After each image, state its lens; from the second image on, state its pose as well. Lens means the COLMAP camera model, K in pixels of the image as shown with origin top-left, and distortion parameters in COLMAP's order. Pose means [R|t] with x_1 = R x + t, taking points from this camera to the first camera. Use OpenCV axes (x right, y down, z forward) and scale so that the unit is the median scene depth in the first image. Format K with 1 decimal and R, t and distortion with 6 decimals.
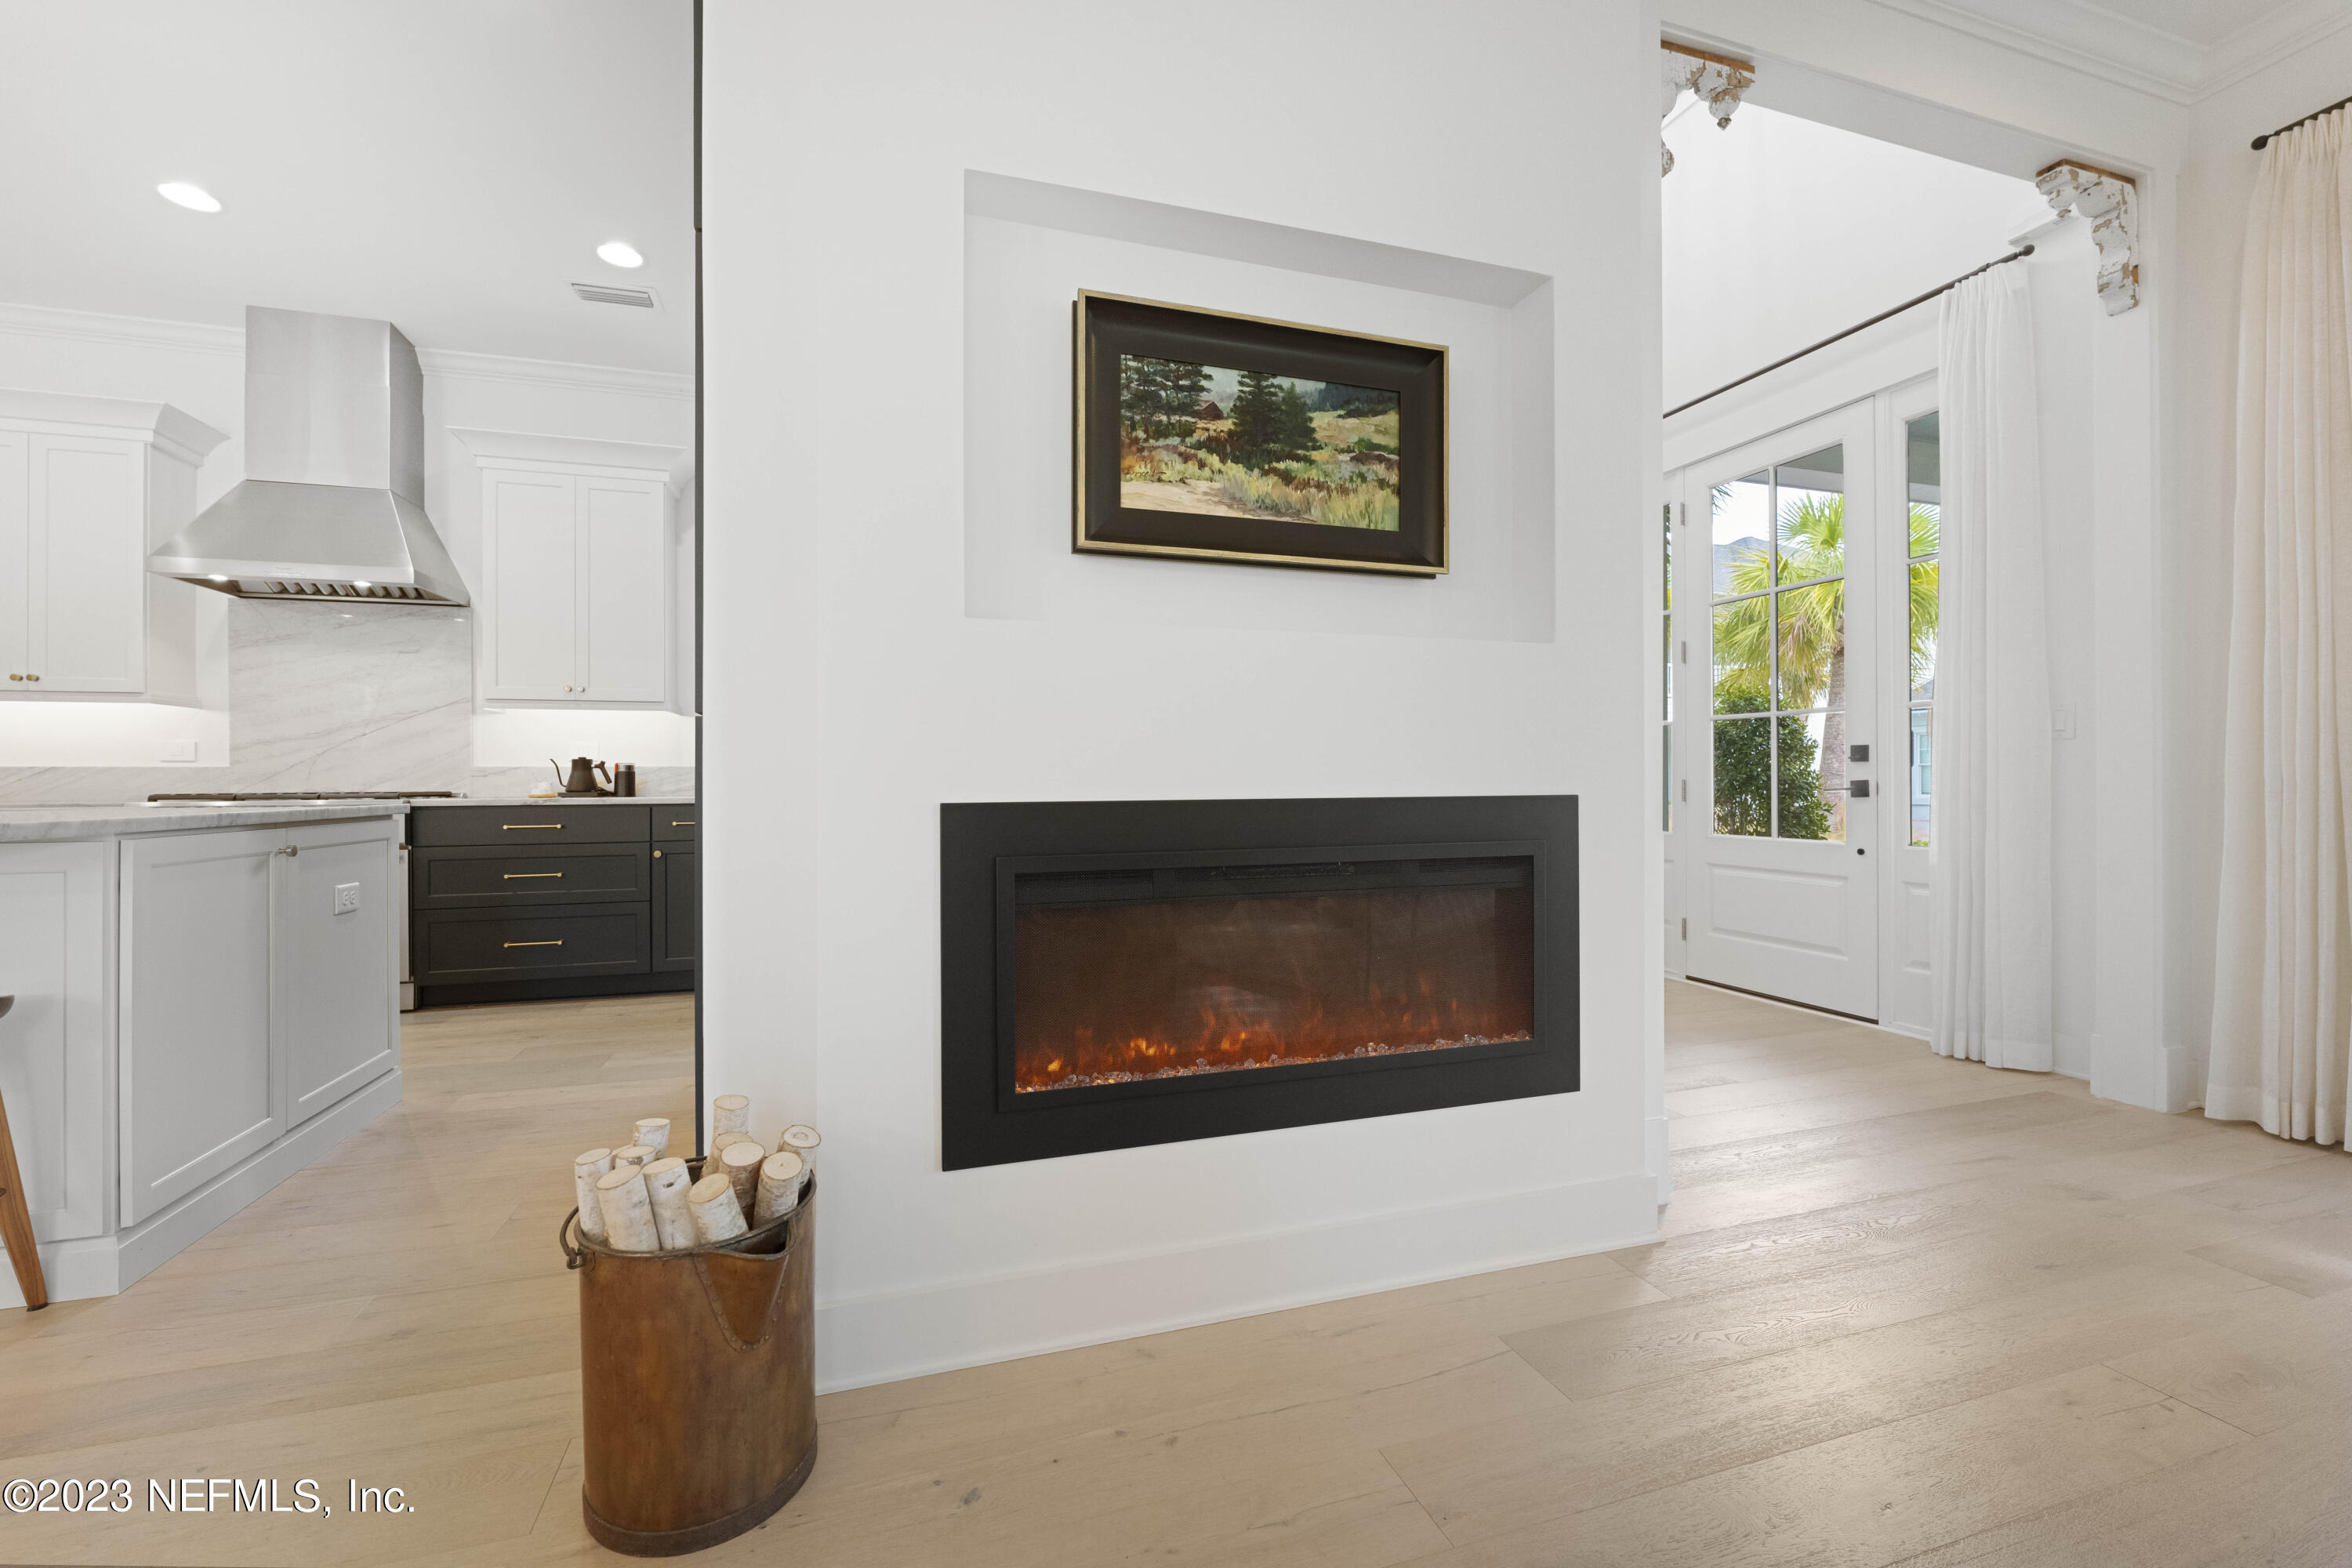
lens RADIAL K [[946.6, 0, 1179.6], [0, 946.6, 782.7], [0, 0, 1]] dist [-0.004666, -0.000560]
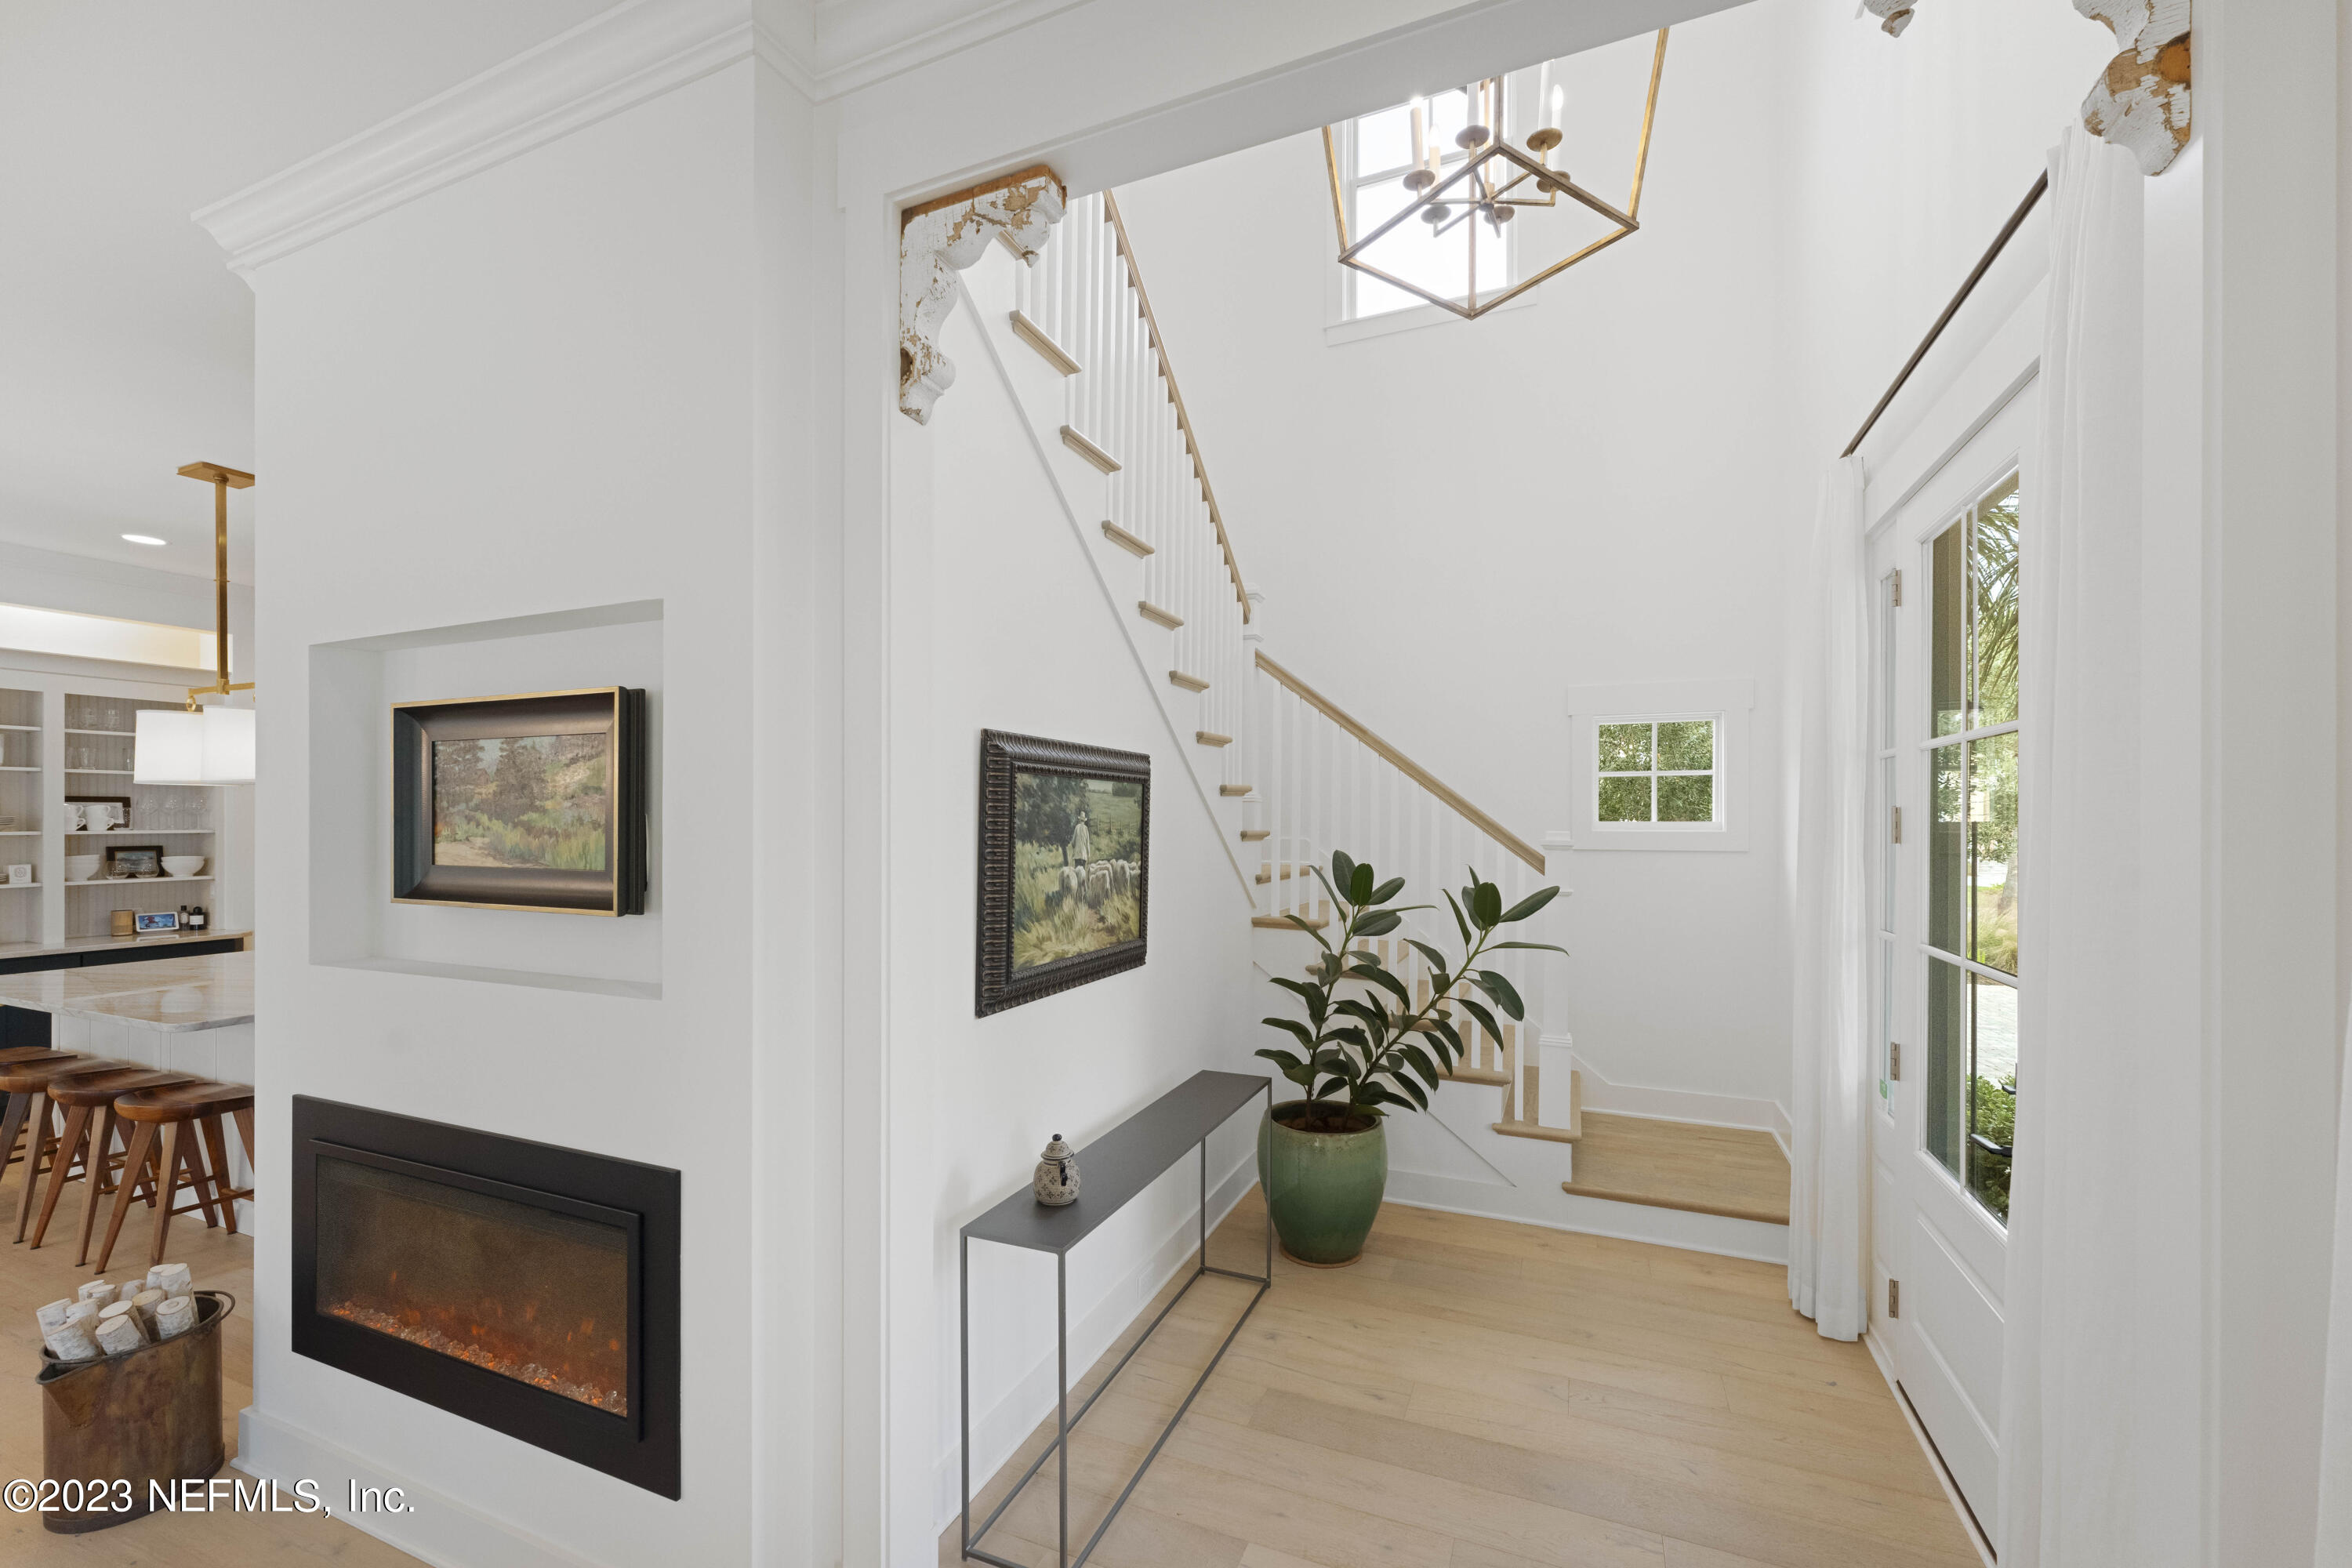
lens RADIAL K [[946.6, 0, 1188.2], [0, 946.6, 816.2], [0, 0, 1]] dist [-0.004666, -0.000560]
pose [[0.753361, 0.010910, -0.657517, 1.439070], [-0.008251, 0.999940, 0.007139, -0.352267], [0.657555, 0.000047, 0.753406, 0.675087]]
